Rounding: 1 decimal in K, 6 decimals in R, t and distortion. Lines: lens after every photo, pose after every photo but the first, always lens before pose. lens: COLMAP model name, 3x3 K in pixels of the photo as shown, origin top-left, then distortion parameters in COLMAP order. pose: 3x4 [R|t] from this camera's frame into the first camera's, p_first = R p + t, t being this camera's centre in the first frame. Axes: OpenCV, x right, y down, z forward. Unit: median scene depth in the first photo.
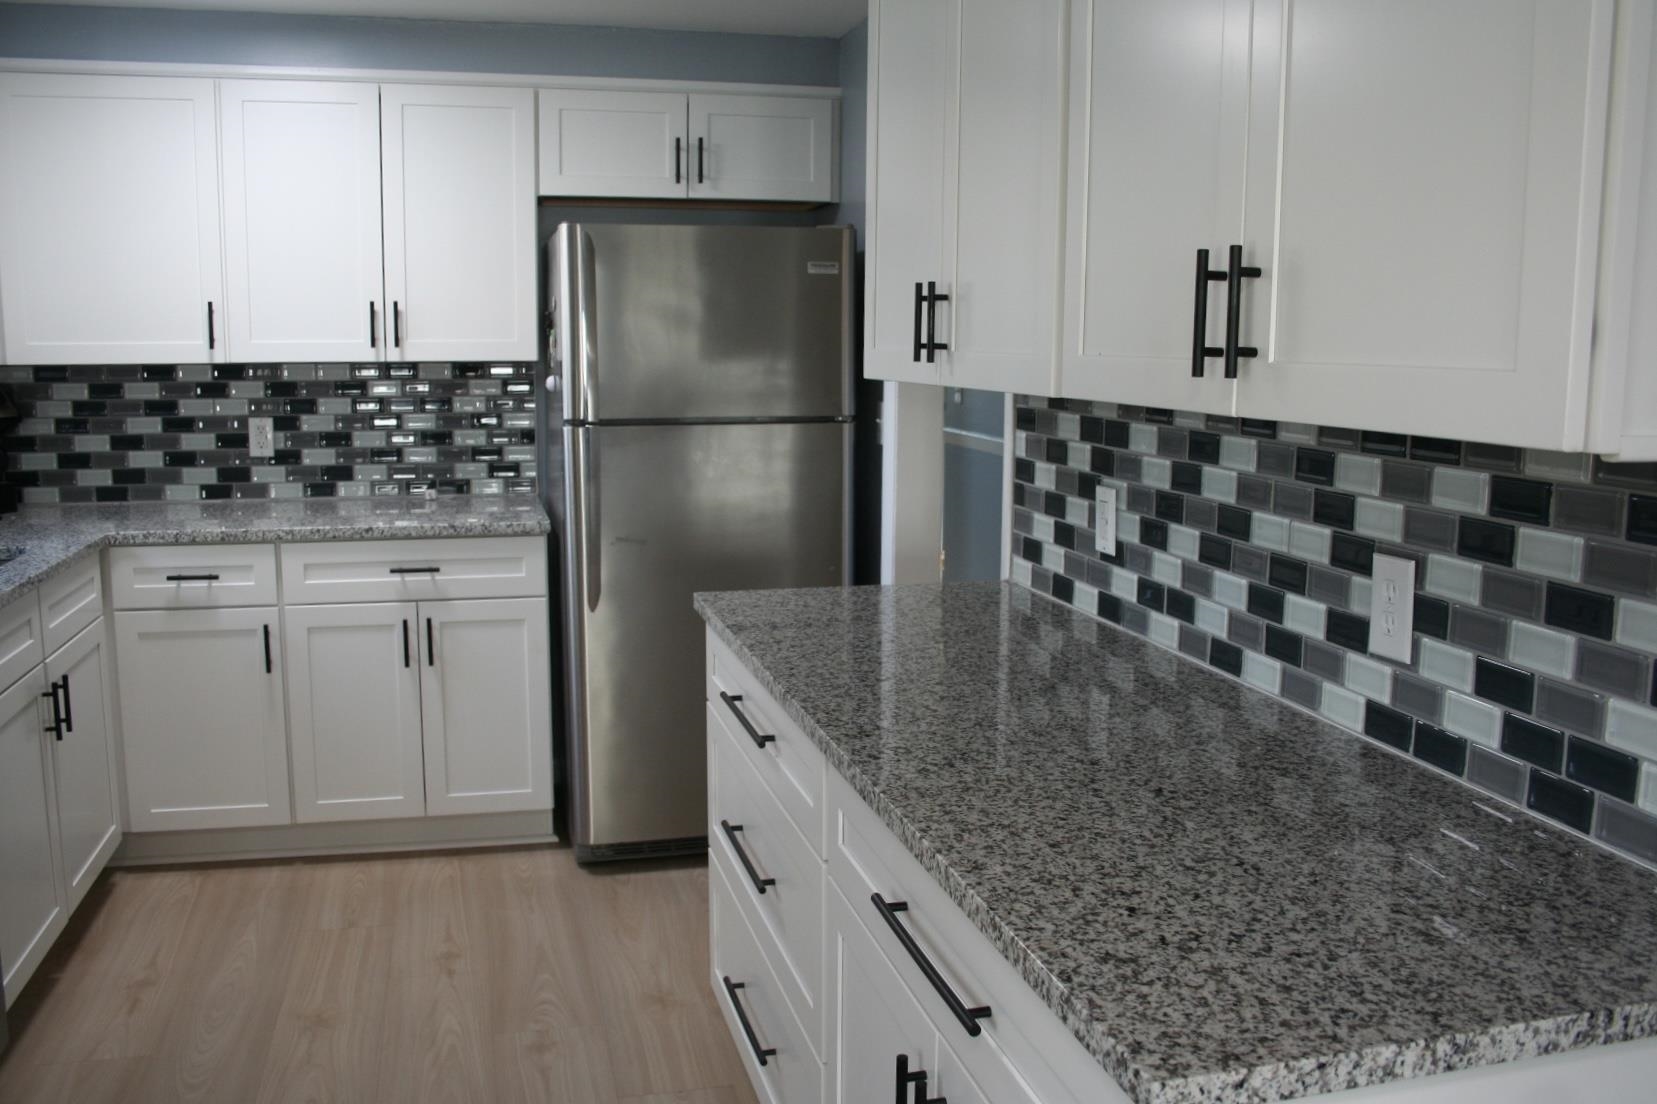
lens RADIAL K [[1404.0, 0, 827.5], [0, 1404.0, 552.0], [0, 0, 1]] dist [-0.142129, 0.103783]
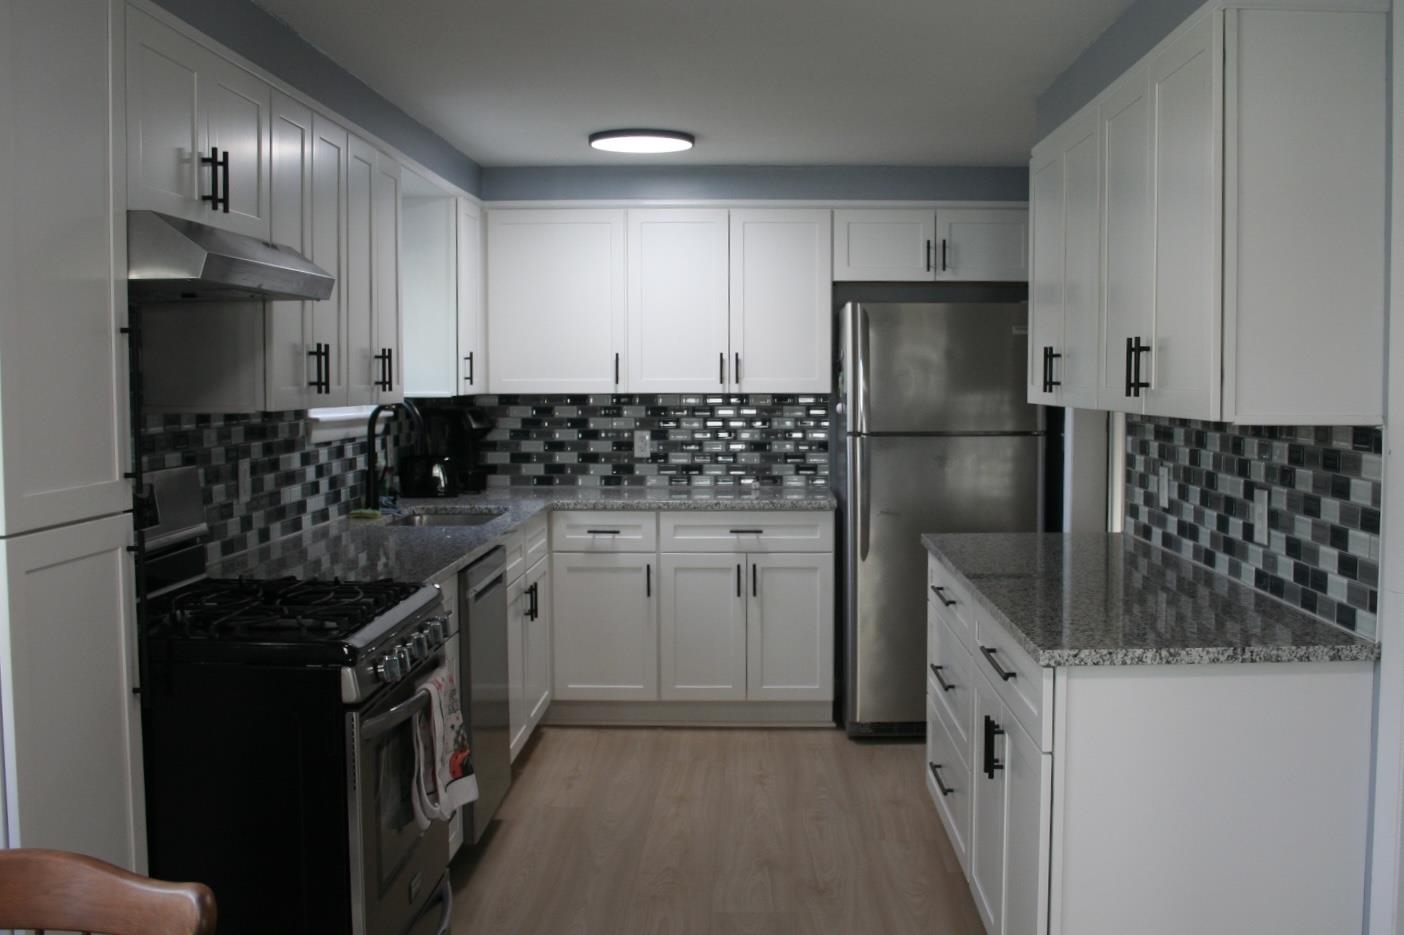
lens RADIAL K [[1408.4, 0, 756.8], [0, 1408.4, 466.3], [0, 0, 1]] dist [-0.110368, 0.000000]
pose [[0.966926, 0.008537, -0.254915, 0.102142], [-0.030461, 0.996152, -0.082181, 0.068680], [0.253233, 0.087228, 0.963465, -0.475370]]
